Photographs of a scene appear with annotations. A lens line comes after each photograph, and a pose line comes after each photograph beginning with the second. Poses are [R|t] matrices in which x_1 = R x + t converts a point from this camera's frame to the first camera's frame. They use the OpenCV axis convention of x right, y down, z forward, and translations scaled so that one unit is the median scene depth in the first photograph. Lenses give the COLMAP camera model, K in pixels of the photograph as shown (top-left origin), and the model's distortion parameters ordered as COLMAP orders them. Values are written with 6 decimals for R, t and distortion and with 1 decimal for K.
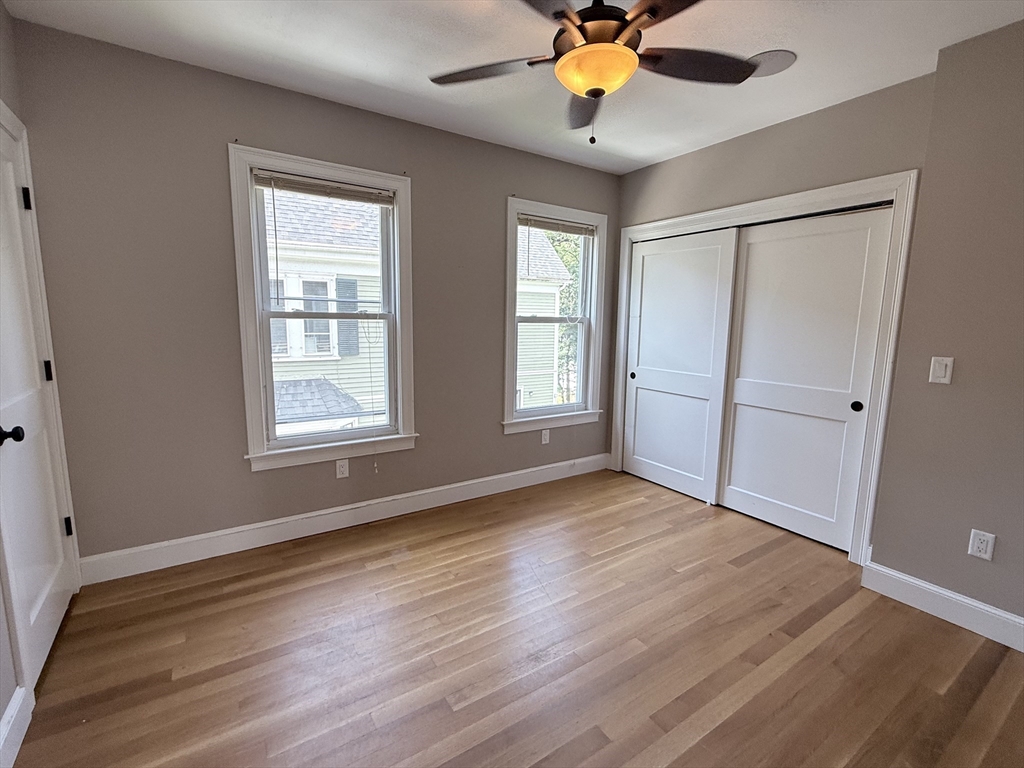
lens RADIAL K [[462.2, 0, 512.0], [0, 462.2, 384.0], [0, 0, 1]] dist [0.000046, 0.000005]
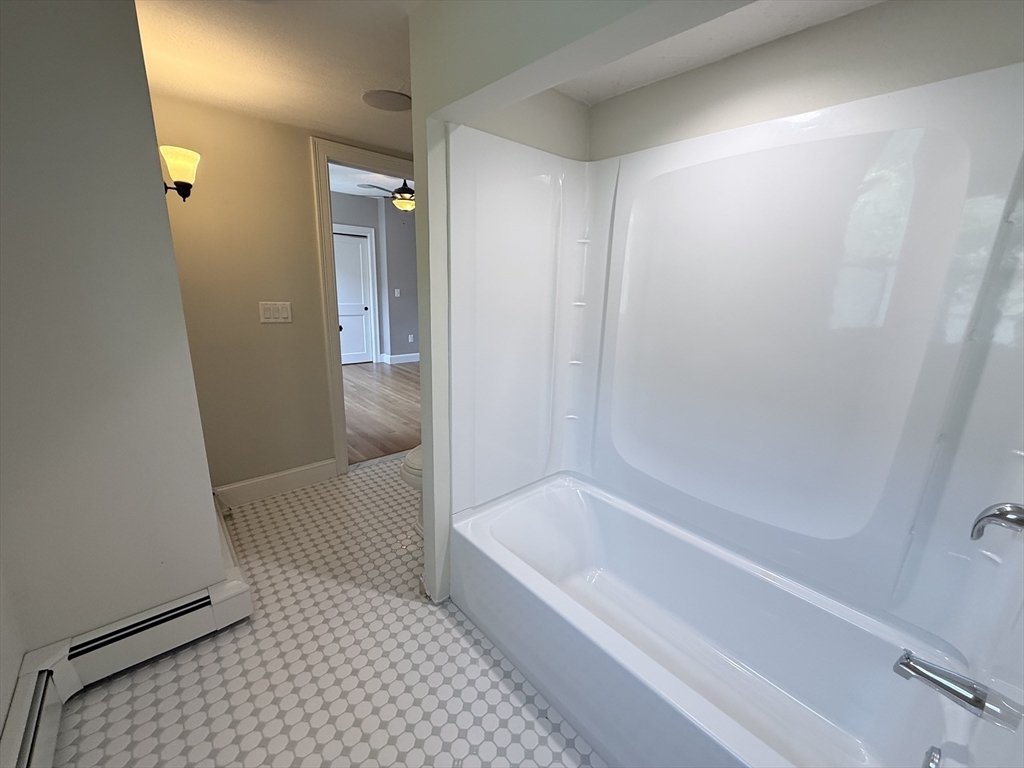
lens RADIAL K [[412.3, 0, 512.0], [0, 412.3, 384.0], [0, 0, 1]] dist [-0.000007, -0.000002]
pose [[-0.135726, -0.258362, 0.956466, -2.231048], [0.106772, 0.955963, 0.273377, -0.124483], [-0.984976, 0.139228, -0.102163, 0.526909]]
